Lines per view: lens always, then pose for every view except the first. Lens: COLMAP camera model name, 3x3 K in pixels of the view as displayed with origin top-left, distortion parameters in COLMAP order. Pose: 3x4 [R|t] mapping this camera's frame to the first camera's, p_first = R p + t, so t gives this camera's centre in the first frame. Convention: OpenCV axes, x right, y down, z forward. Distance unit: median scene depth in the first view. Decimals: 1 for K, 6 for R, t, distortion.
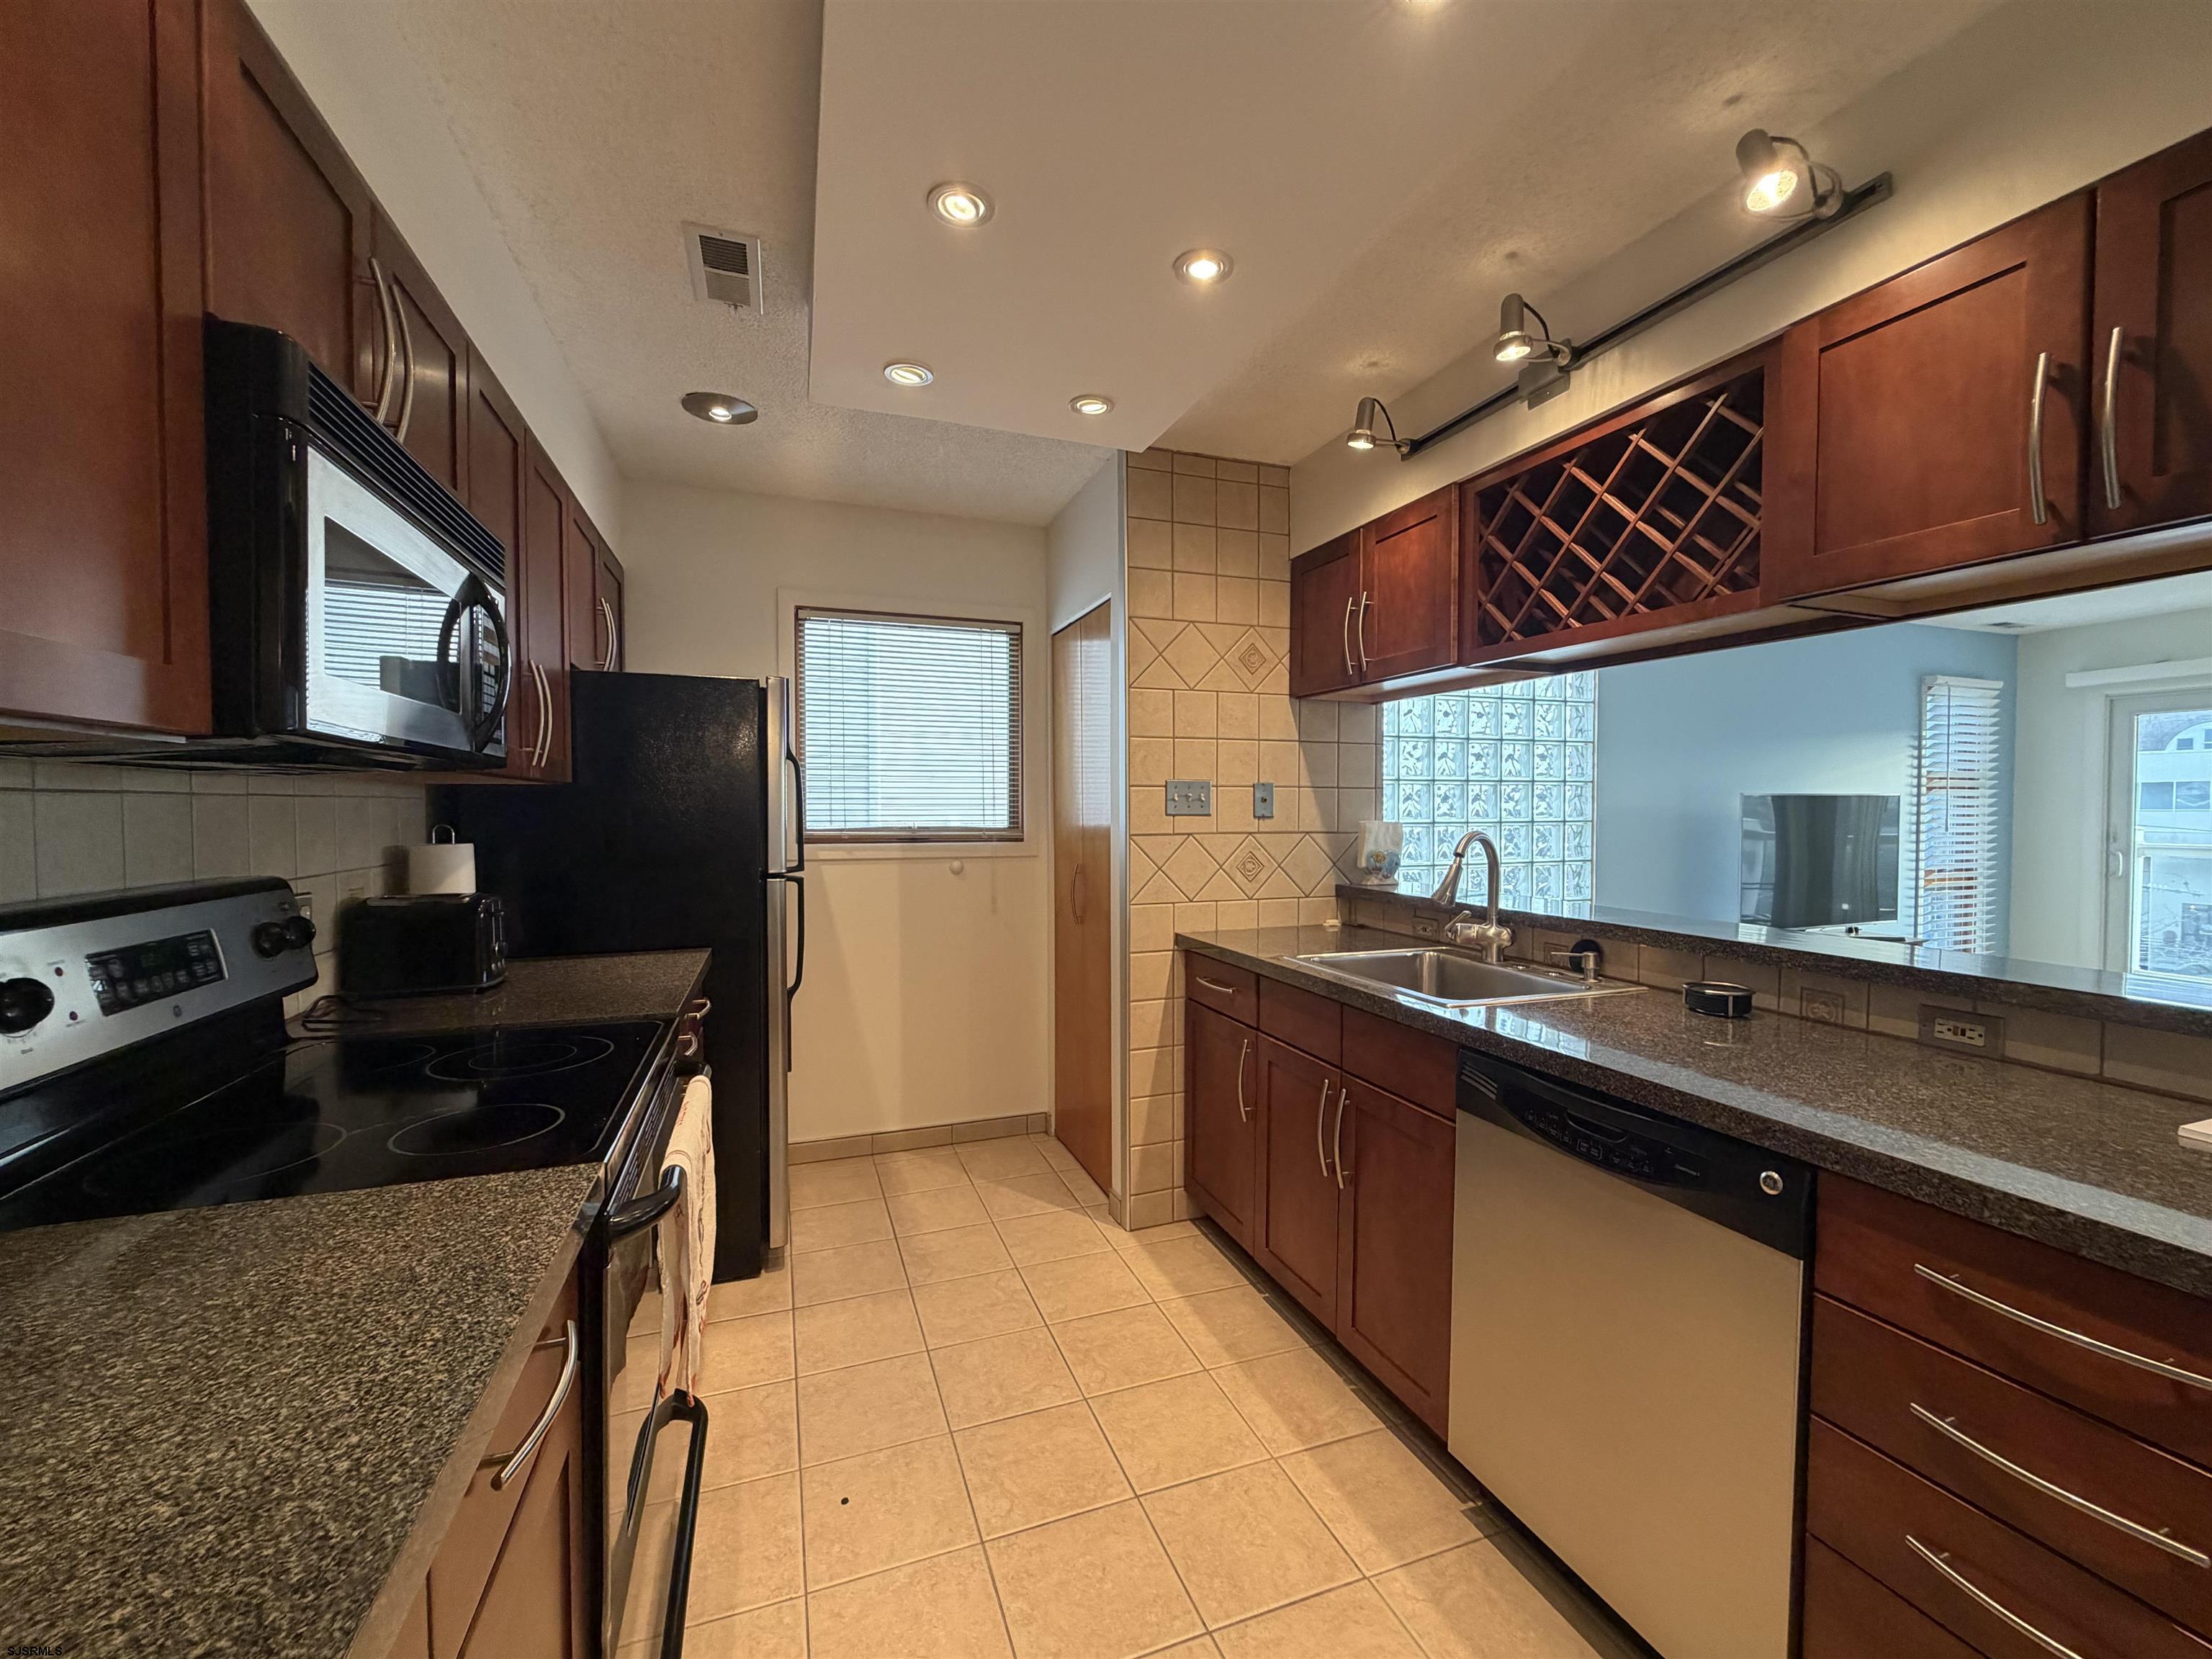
lens RADIAL K [[894.2, 0, 1106.0], [0, 894.2, 829.5], [0, 0, 1]] dist [-0.000919, -0.000505]
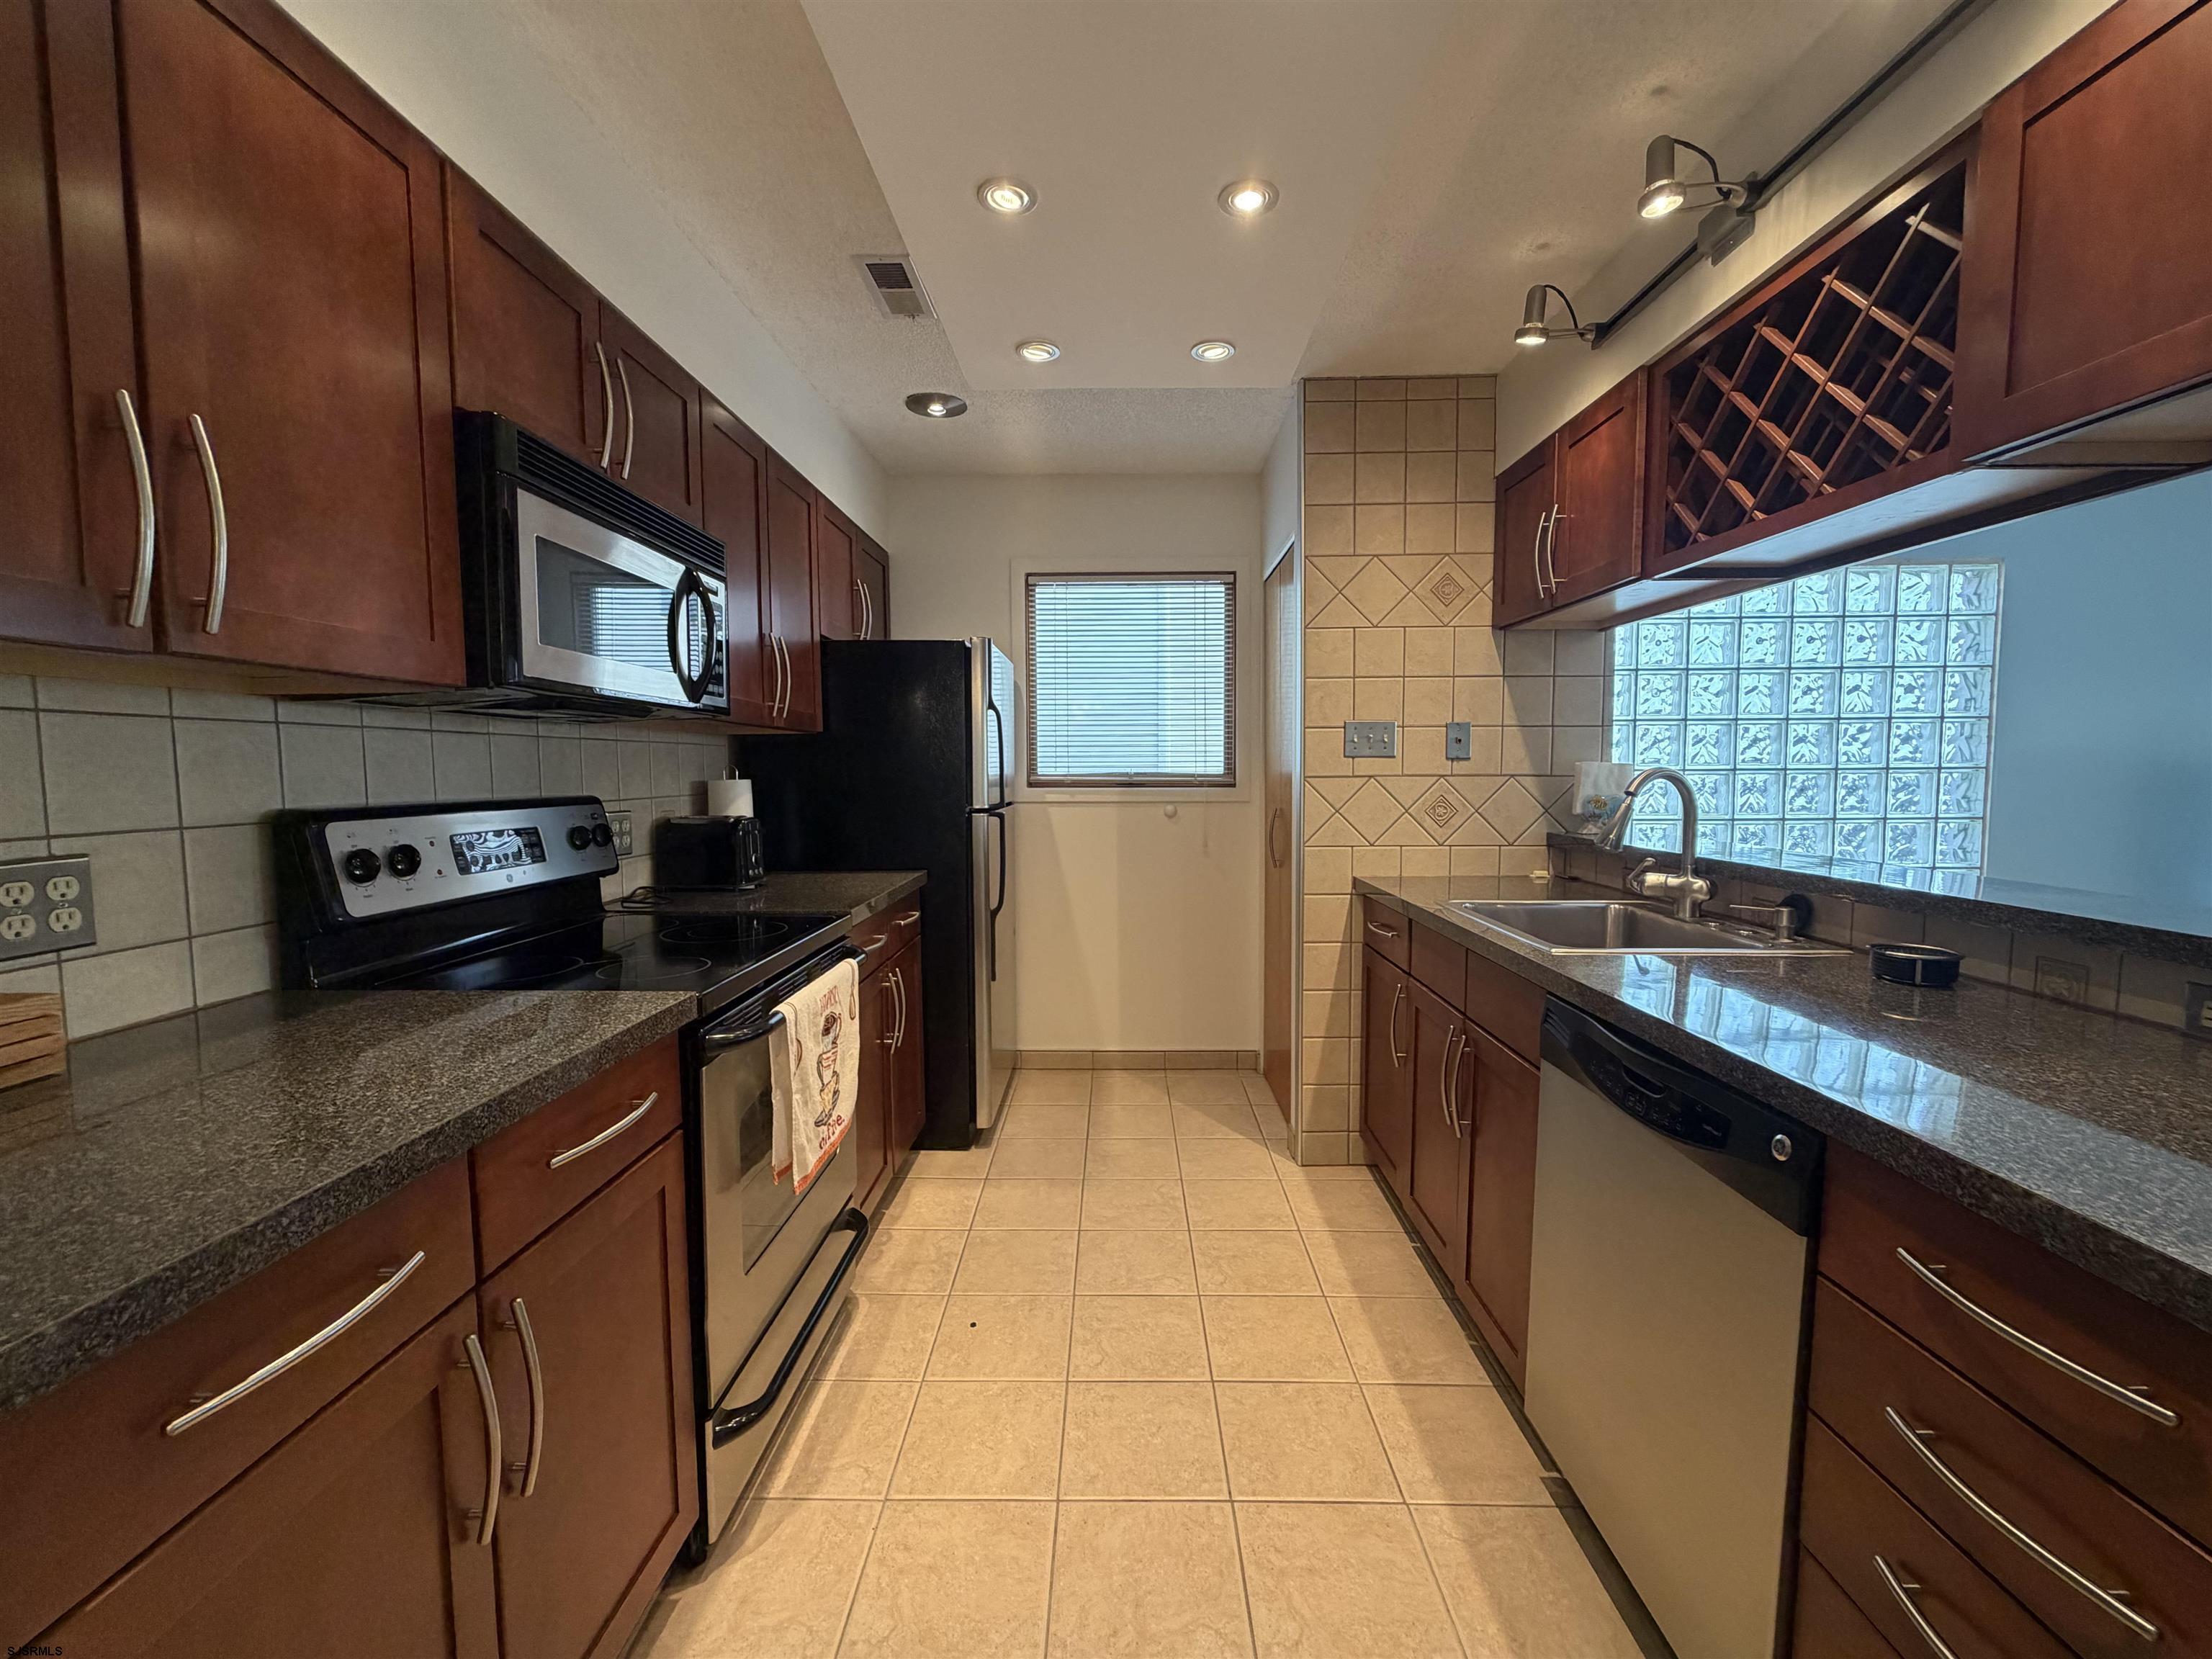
lens RADIAL K [[894.2, 0, 1106.0], [0, 894.2, 829.5], [0, 0, 1]] dist [-0.000919, -0.000505]
pose [[0.931985, 0.020342, -0.361926, 0.214726], [-0.004104, 0.998952, 0.045576, 0.023850], [0.362474, -0.040991, 0.931092, -0.017681]]
